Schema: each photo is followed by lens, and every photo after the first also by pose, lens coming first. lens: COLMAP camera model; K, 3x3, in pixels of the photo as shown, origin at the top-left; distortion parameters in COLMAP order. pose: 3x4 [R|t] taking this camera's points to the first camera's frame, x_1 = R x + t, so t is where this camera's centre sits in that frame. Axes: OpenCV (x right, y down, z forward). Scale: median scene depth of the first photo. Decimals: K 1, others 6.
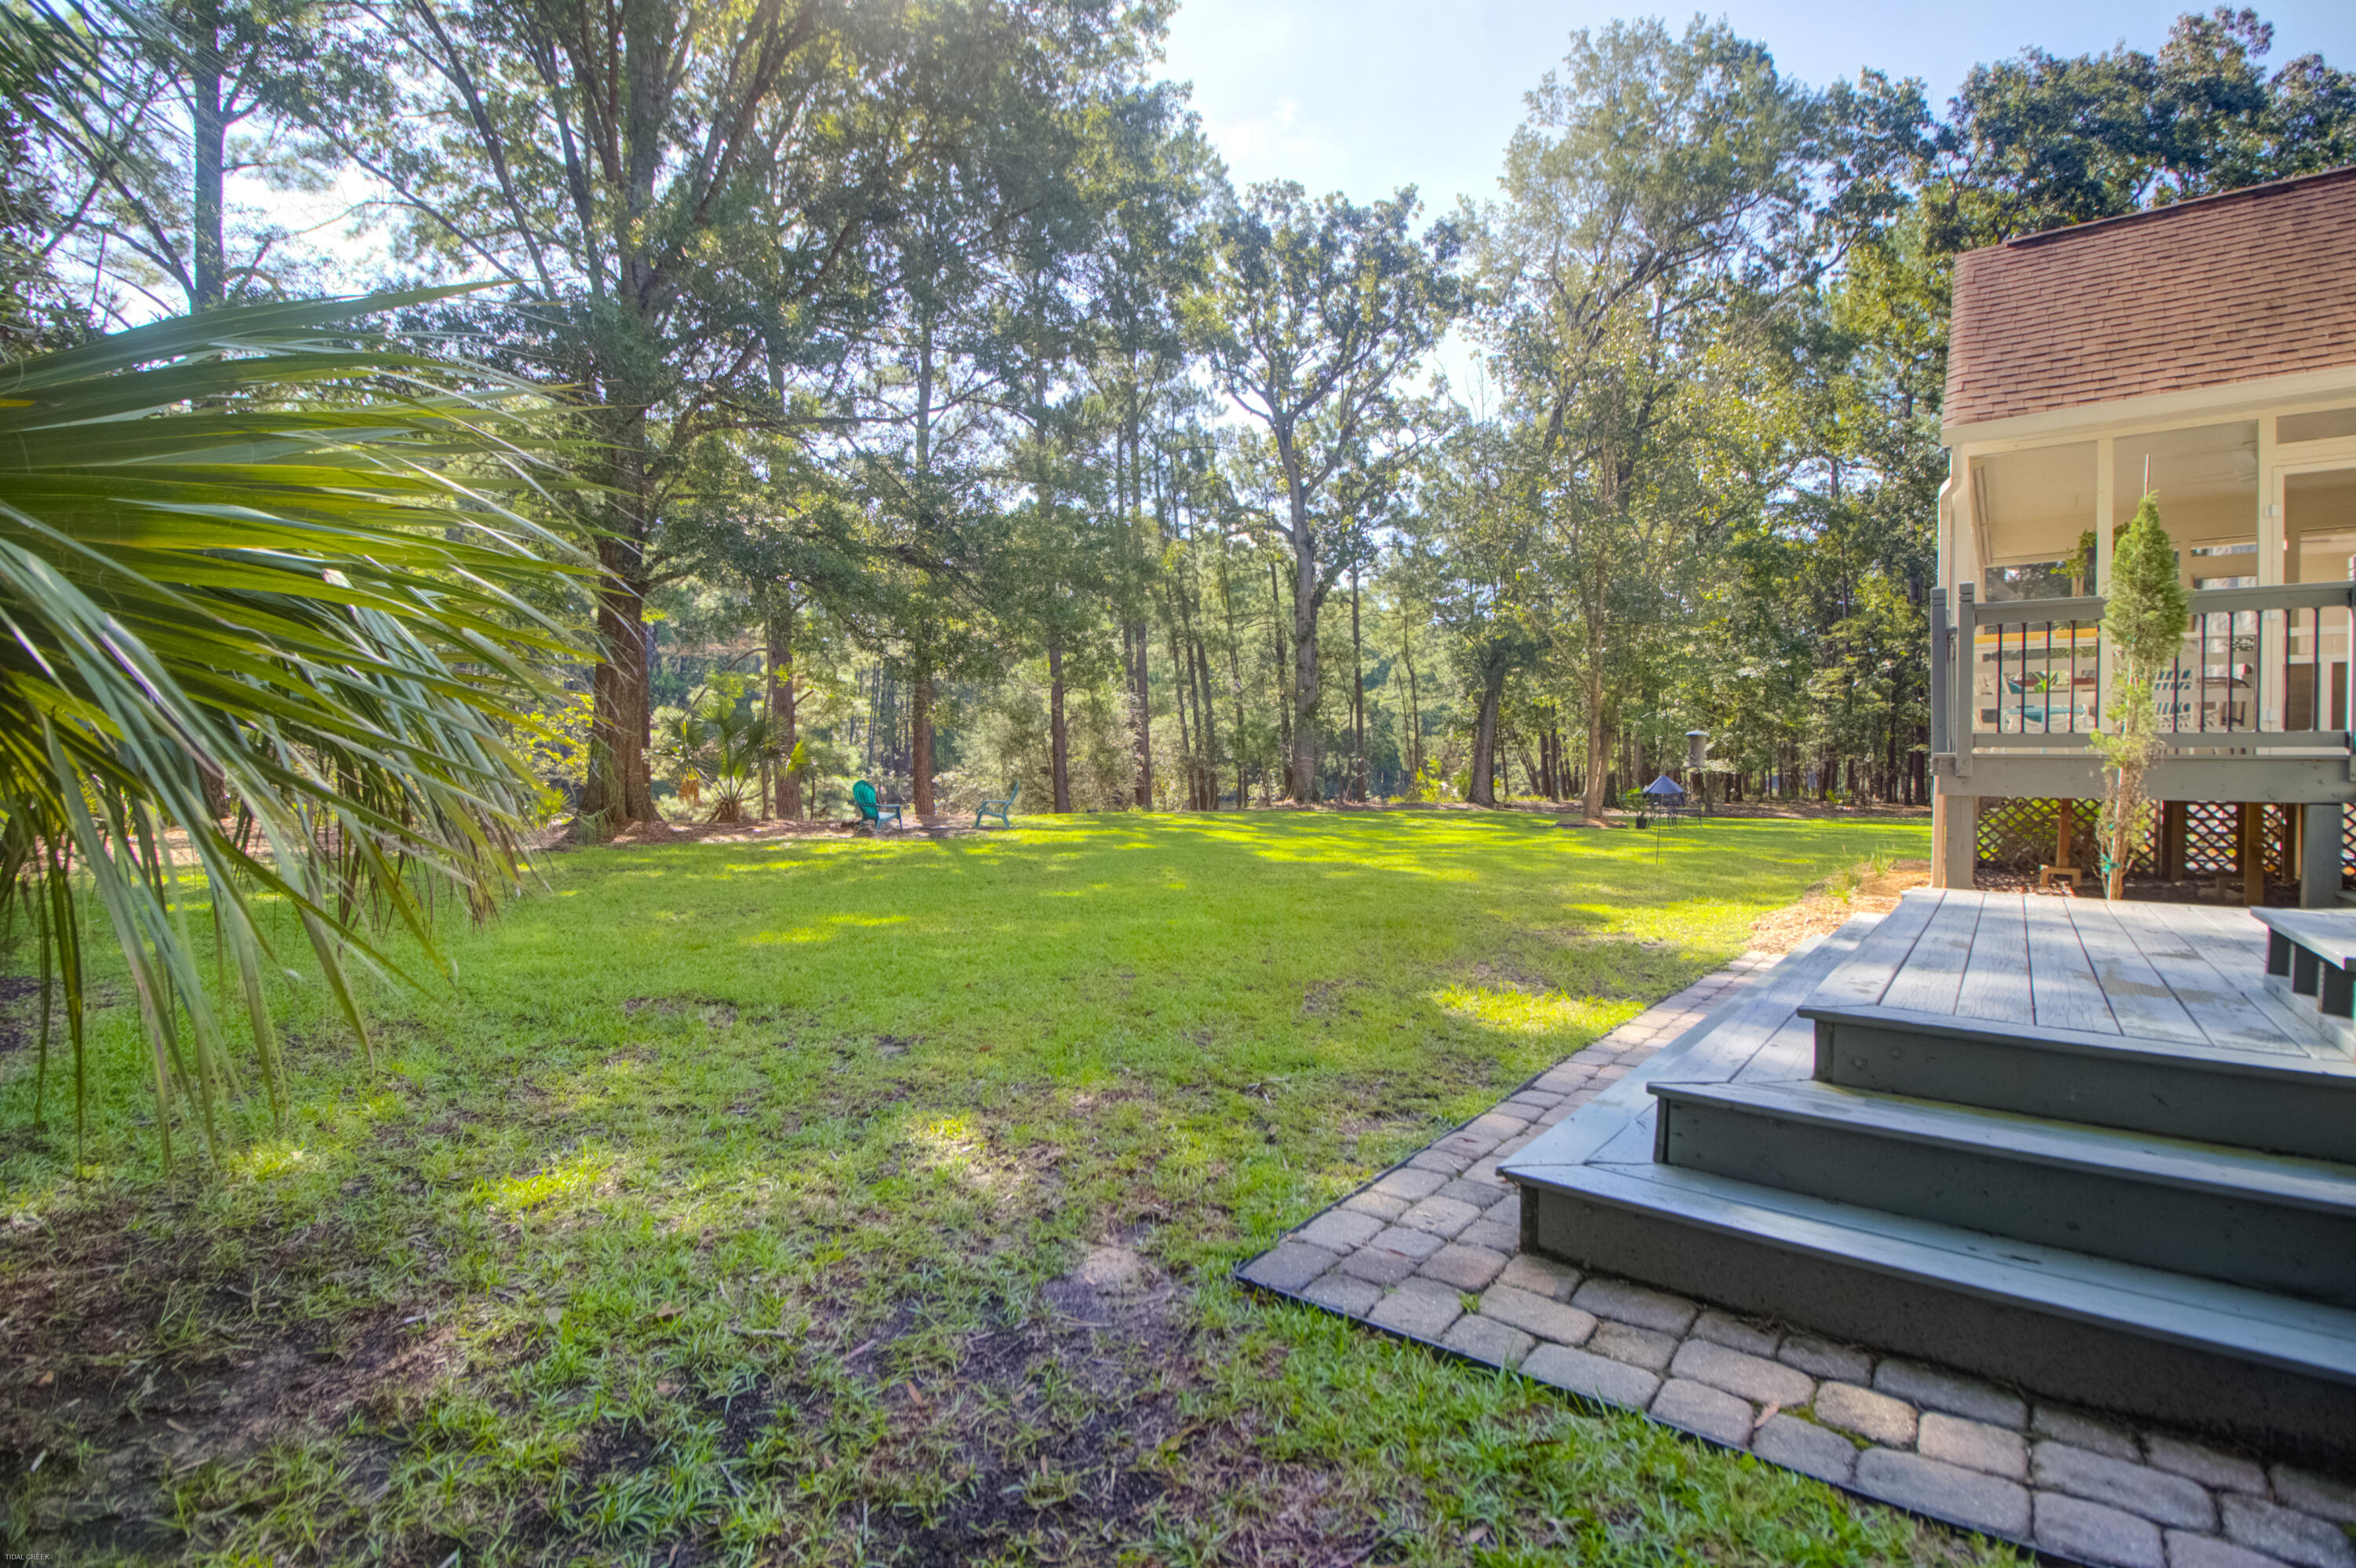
lens RADIAL K [[1094.8, 0, 1168.7], [0, 1094.8, 778.9], [0, 0, 1]] dist [-0.011762, -0.000647]
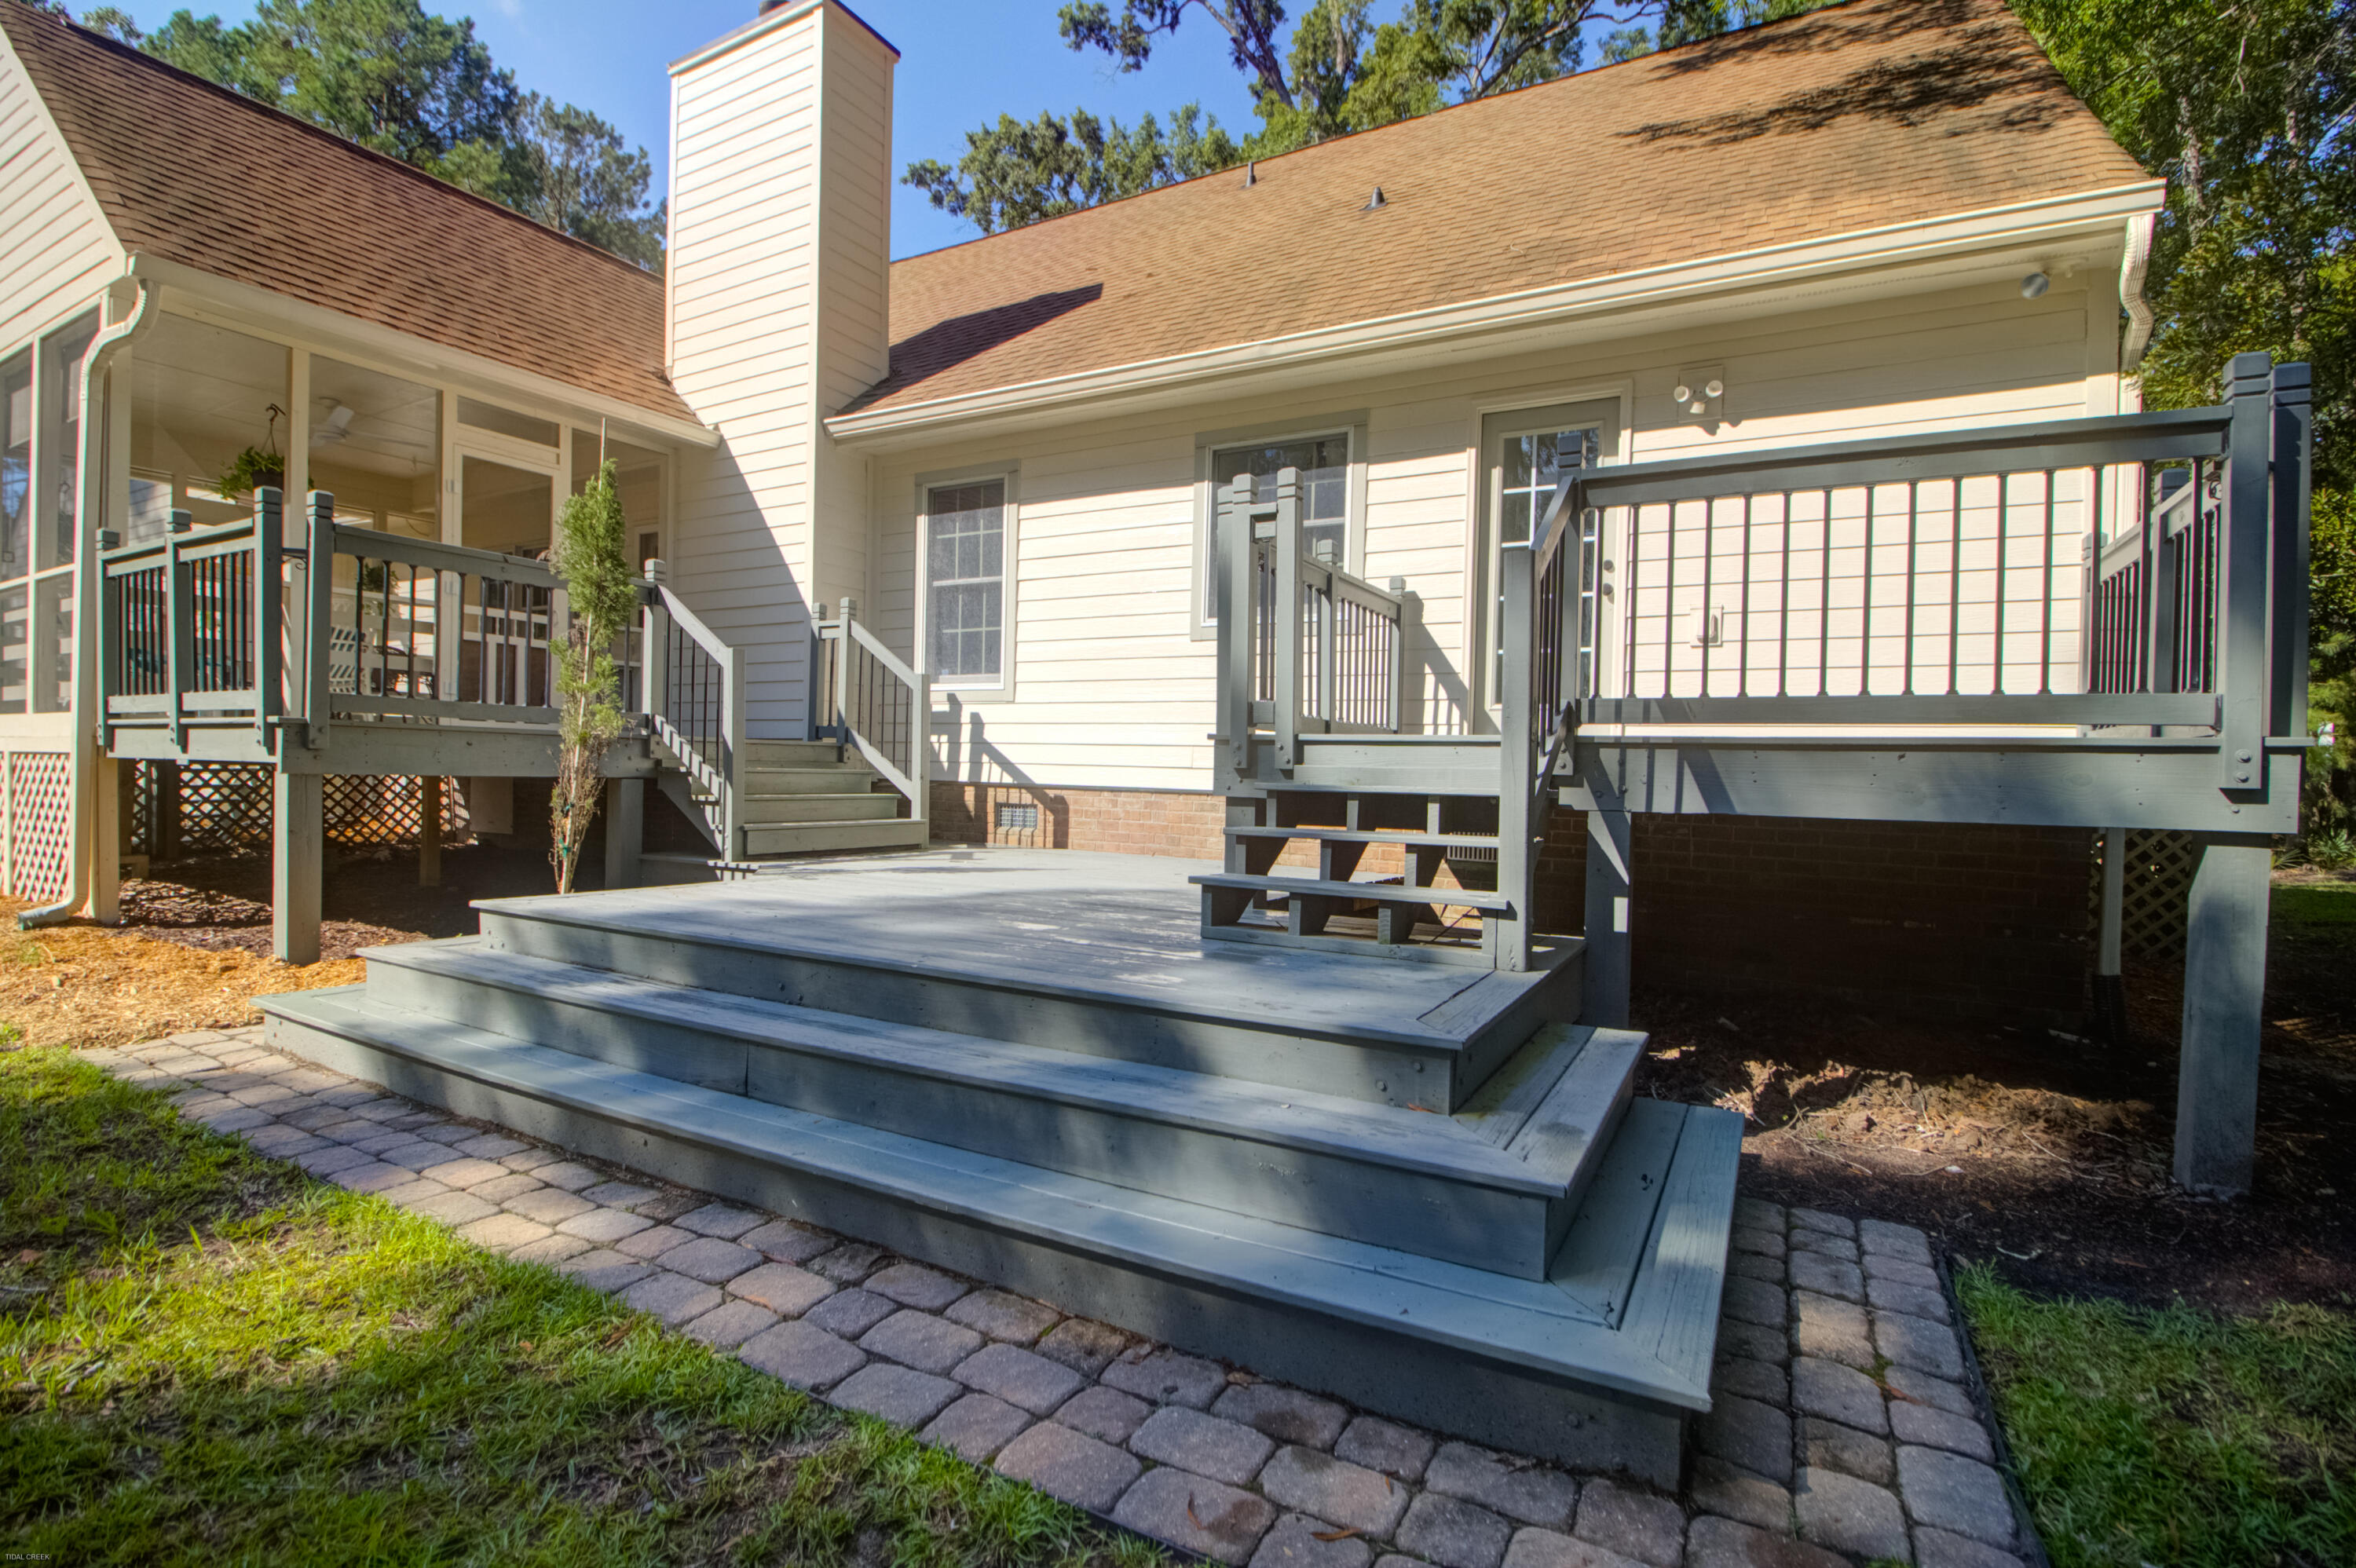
lens RADIAL K [[1094.8, 0, 1168.7], [0, 1094.8, 778.9], [0, 0, 1]] dist [-0.011762, -0.000647]
pose [[-0.154047, -0.022621, 0.987805, -0.099975], [-0.021114, 0.999585, 0.019598, -0.007158], [-0.987838, -0.017837, -0.154460, 0.499331]]
